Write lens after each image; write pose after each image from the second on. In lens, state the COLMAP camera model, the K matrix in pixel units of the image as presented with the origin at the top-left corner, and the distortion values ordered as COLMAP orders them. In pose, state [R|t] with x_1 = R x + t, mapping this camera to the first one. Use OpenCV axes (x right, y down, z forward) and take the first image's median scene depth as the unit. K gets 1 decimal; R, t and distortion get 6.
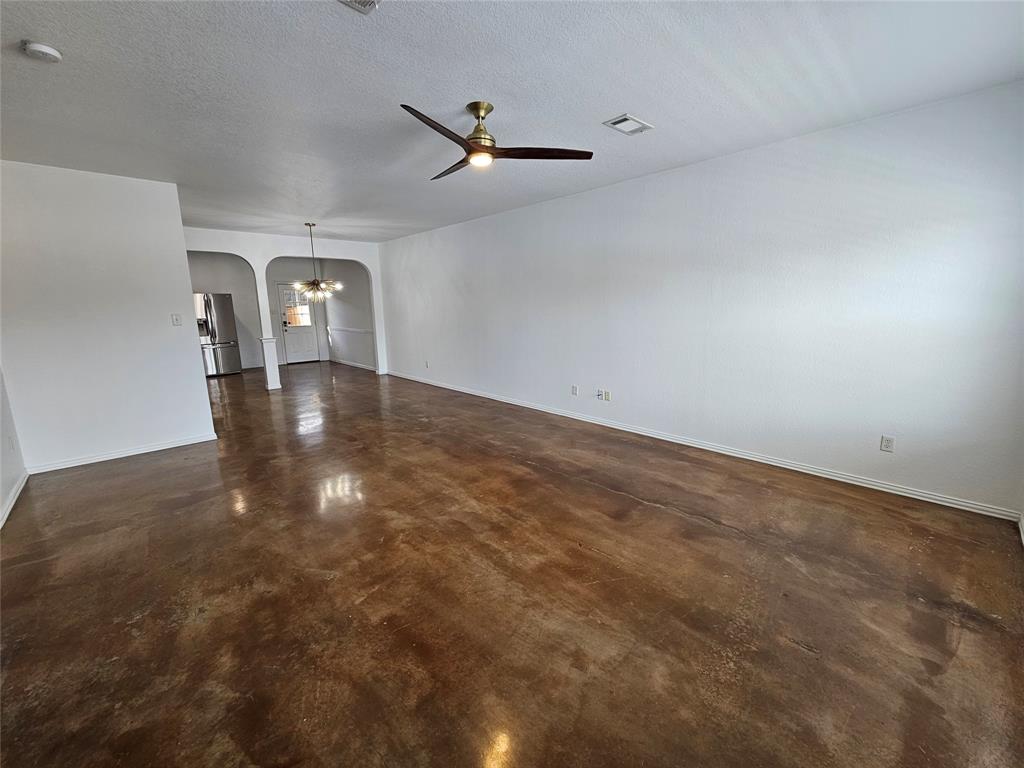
lens RADIAL K [[421.7, 0, 512.0], [0, 421.7, 384.0], [0, 0, 1]] dist [-0.001794, 0.000148]
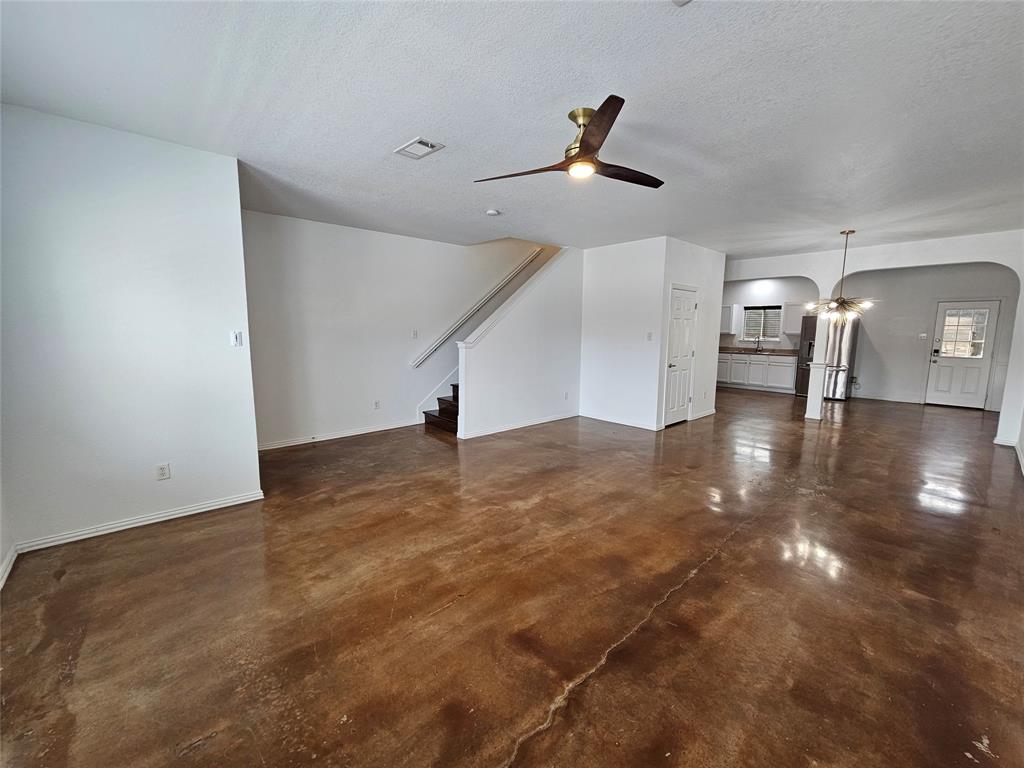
lens RADIAL K [[421.7, 0, 512.0], [0, 421.7, 384.0], [0, 0, 1]] dist [-0.001794, 0.000148]
pose [[-0.032133, 0.146484, -0.988691, 0.952942], [-0.197599, 0.968746, 0.149951, -0.194372], [0.979756, 0.200183, -0.002183, 1.010528]]
